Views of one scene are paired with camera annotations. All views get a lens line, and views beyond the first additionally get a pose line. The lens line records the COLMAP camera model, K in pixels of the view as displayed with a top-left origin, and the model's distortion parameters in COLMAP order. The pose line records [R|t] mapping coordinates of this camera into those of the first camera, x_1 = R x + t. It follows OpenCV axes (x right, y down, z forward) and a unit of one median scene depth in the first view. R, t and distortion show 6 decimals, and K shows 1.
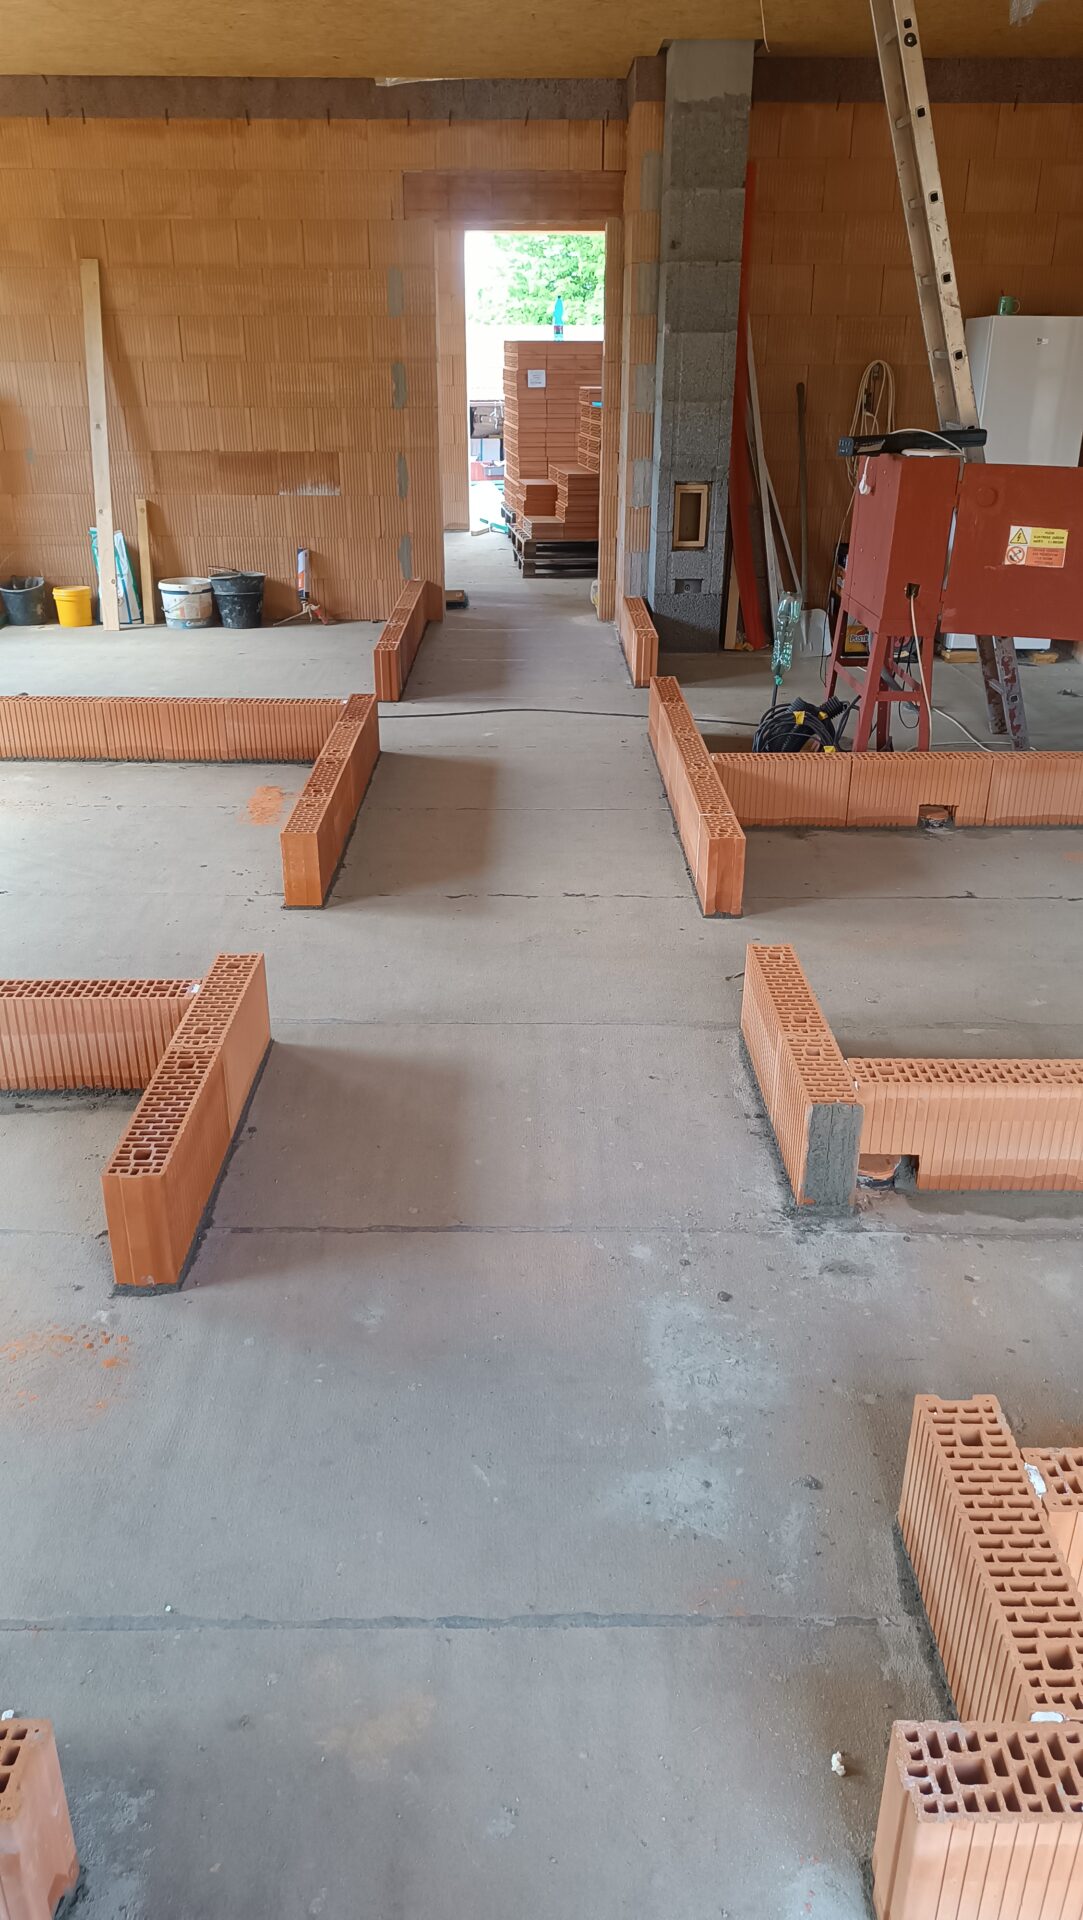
lens RADIAL K [[1369.8, 0, 530.2], [0, 1369.8, 956.0], [0, 0, 1]] dist [0.055862, -0.081787]
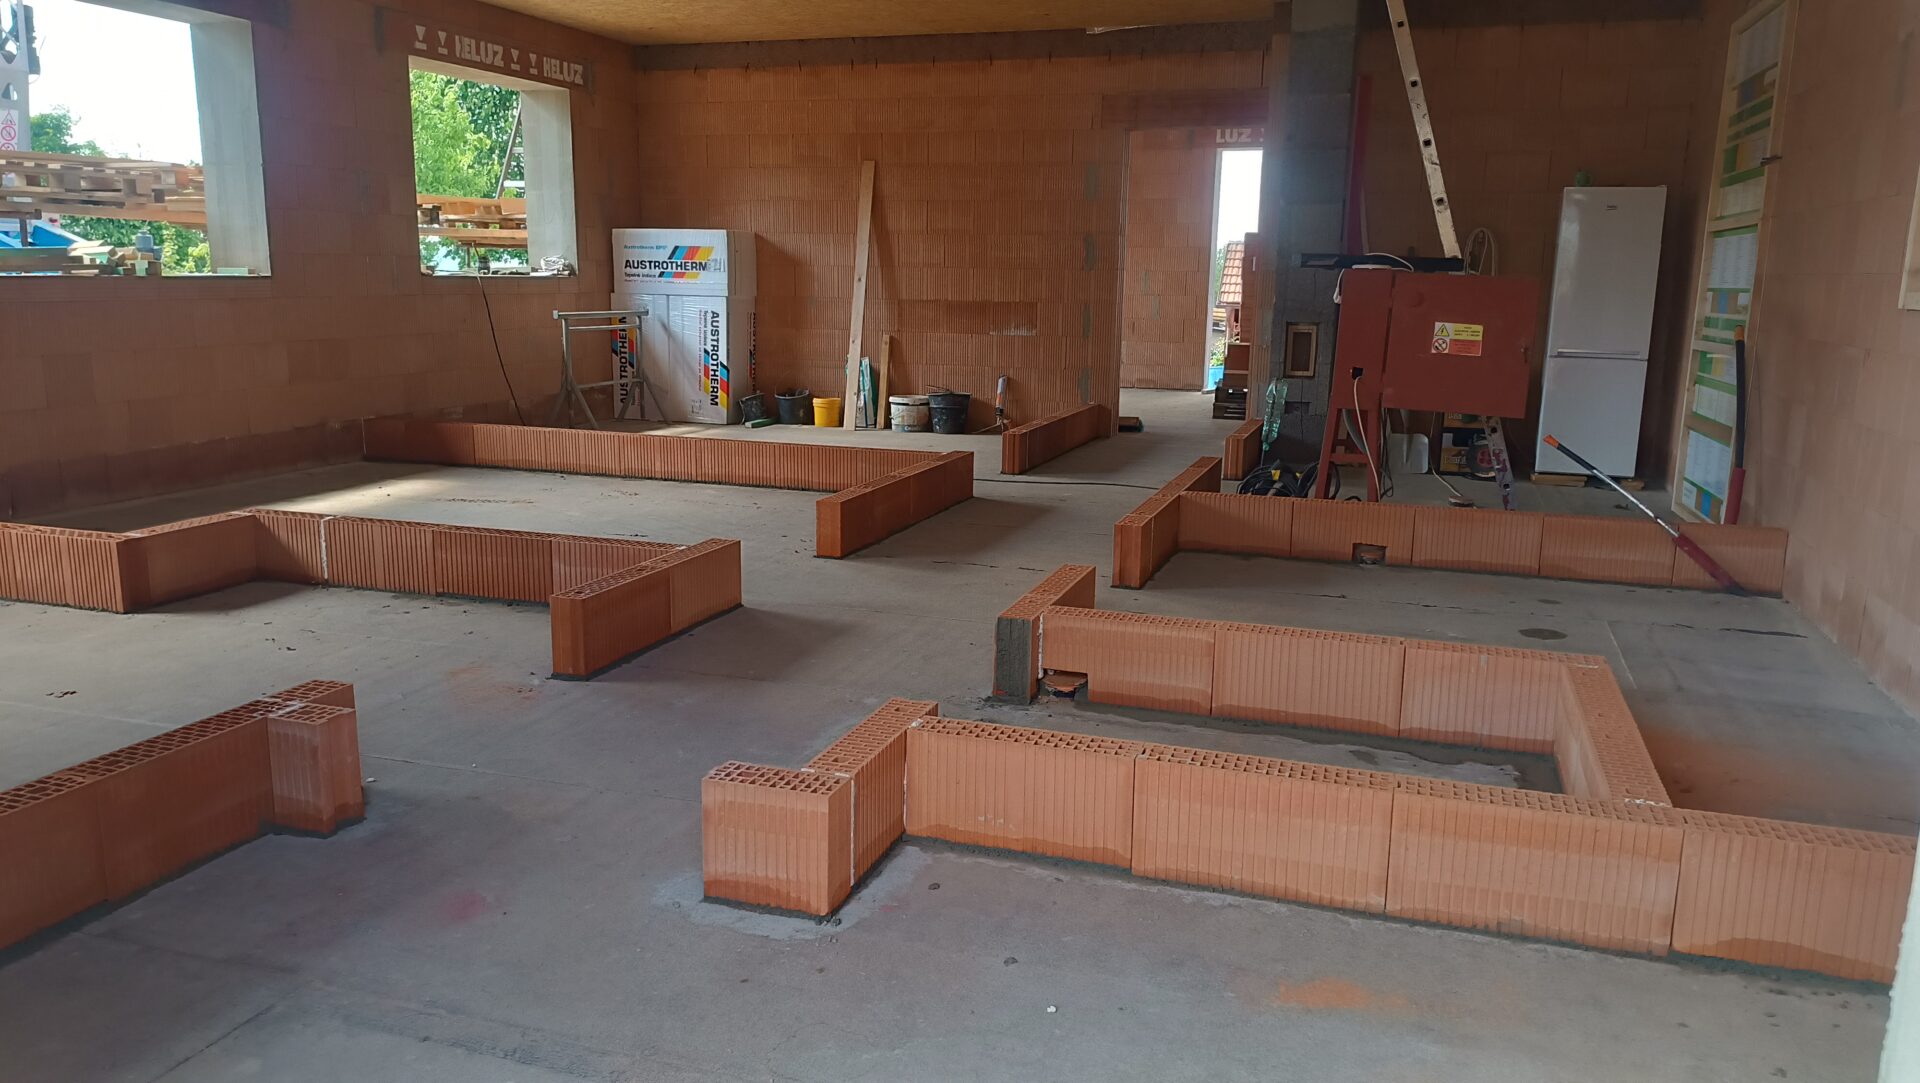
lens RADIAL K [[1356.2, 0, 956.6], [0, 1356.2, 546.9], [0, 0, 1]] dist [0.120908, -0.216382]
pose [[0.947501, 0.075689, -0.310665, 0.208661], [-0.142021, 0.970103, -0.196799, 0.112467], [0.286482, 0.230588, 0.929923, -0.129223]]
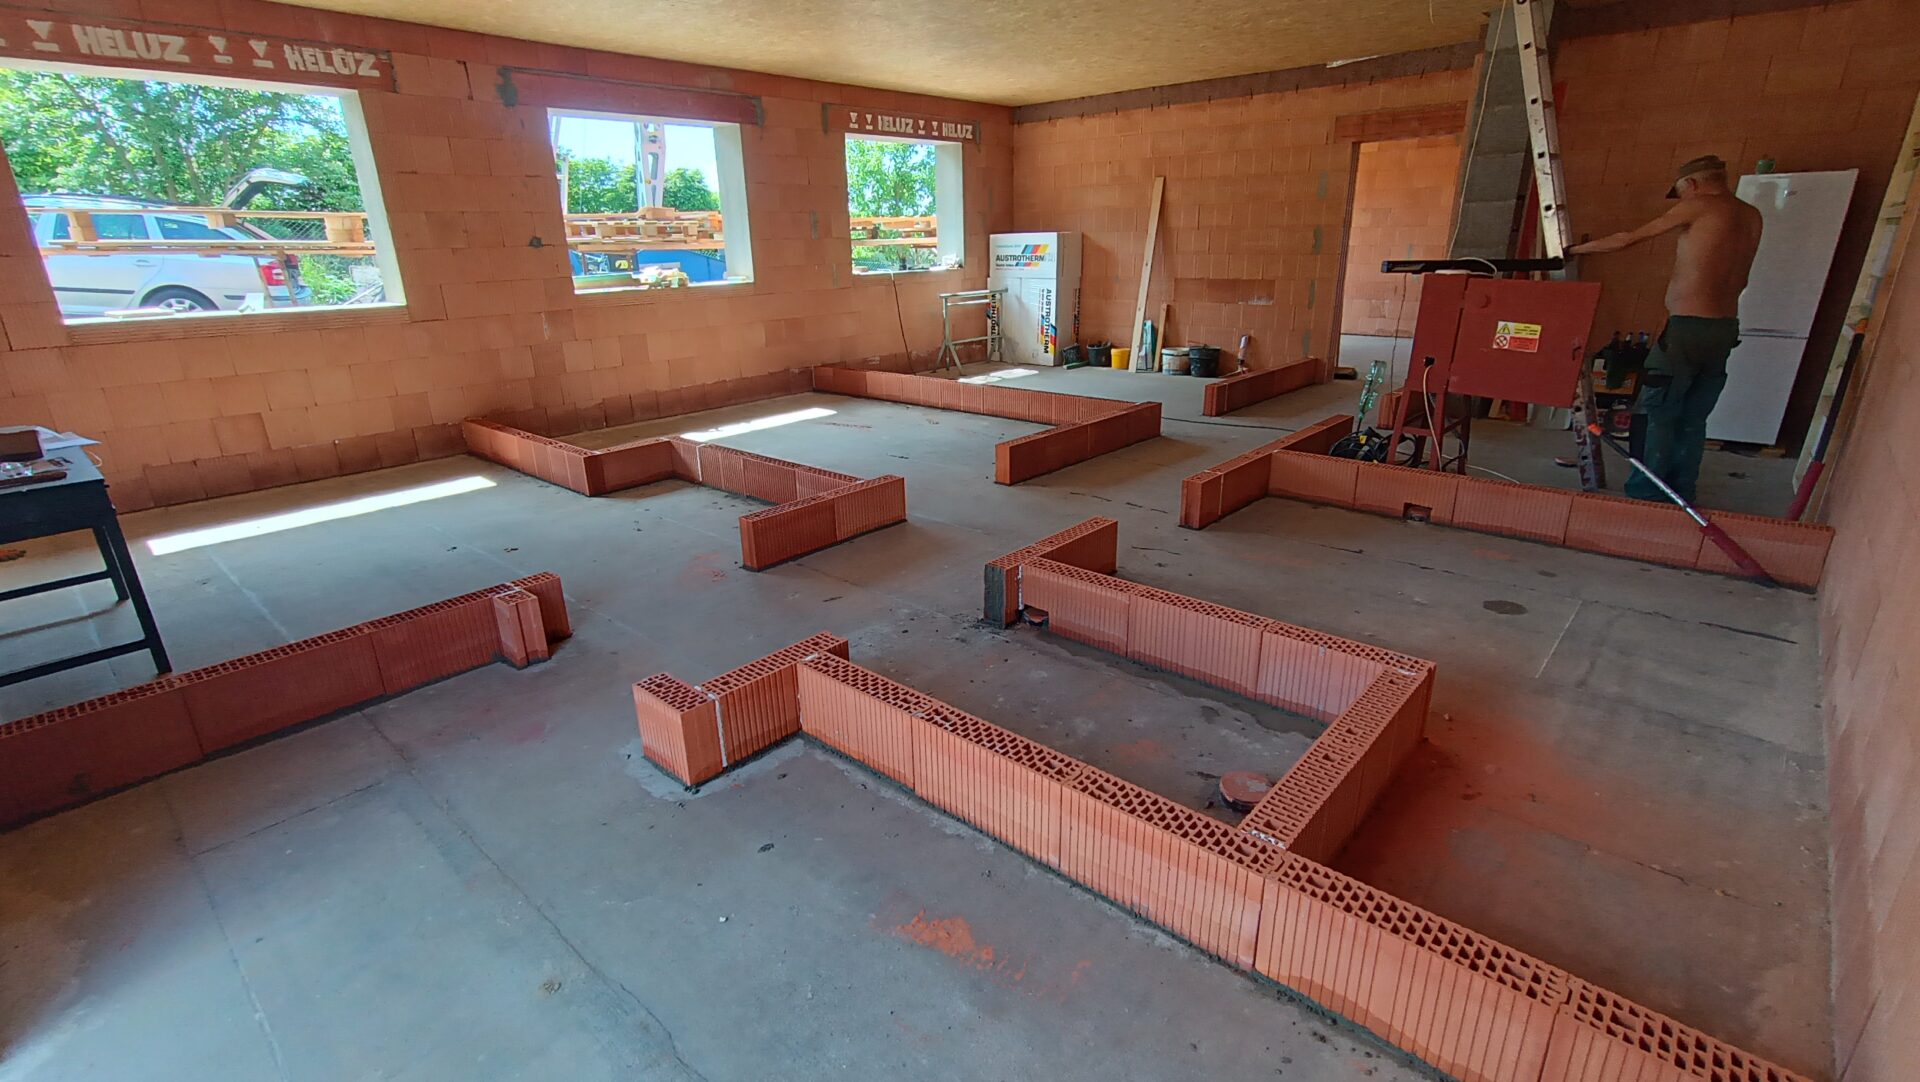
lens RADIAL K [[878.2, 0, 960.0], [0, 878.2, 541.0], [0, 0, 1]] dist [-0.027050, 0.028615]
pose [[0.746127, 0.202327, -0.634317, 0.338889], [-0.250275, 0.968068, 0.014392, 0.022950], [0.616974, 0.148016, 0.772939, -0.008308]]
